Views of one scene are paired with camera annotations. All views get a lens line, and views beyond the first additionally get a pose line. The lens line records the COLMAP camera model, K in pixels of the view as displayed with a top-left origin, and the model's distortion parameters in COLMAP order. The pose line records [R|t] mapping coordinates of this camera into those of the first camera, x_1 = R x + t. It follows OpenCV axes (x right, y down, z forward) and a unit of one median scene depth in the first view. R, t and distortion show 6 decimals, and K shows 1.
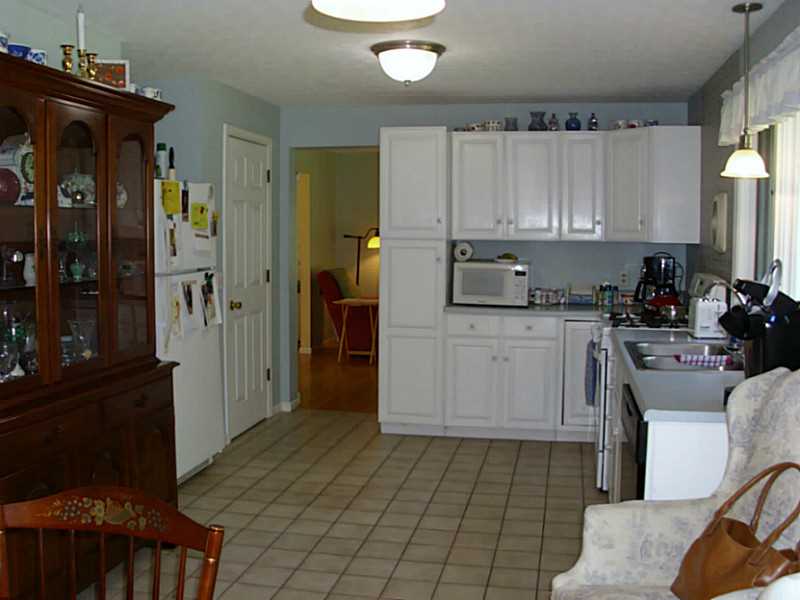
lens RADIAL K [[845.9, 0, 391.2], [0, 845.9, 302.0], [0, 0, 1]] dist [-0.280013, 0.332413]
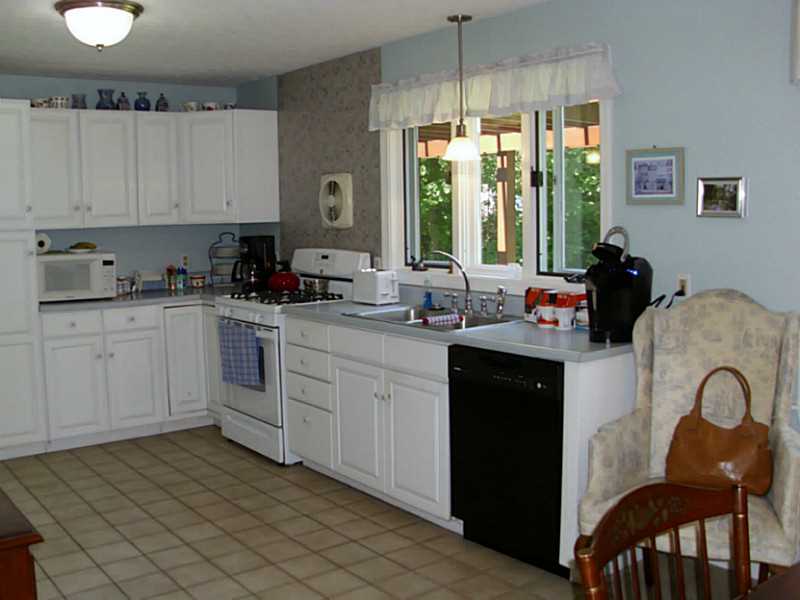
lens RADIAL K [[845.9, 0, 391.2], [0, 845.9, 302.0], [0, 0, 1]] dist [-0.280013, 0.332413]
pose [[0.652639, -0.096005, 0.751562, -0.329771], [0.082569, 0.995044, 0.055407, -0.015296], [-0.753157, 0.025895, 0.657331, 0.166118]]
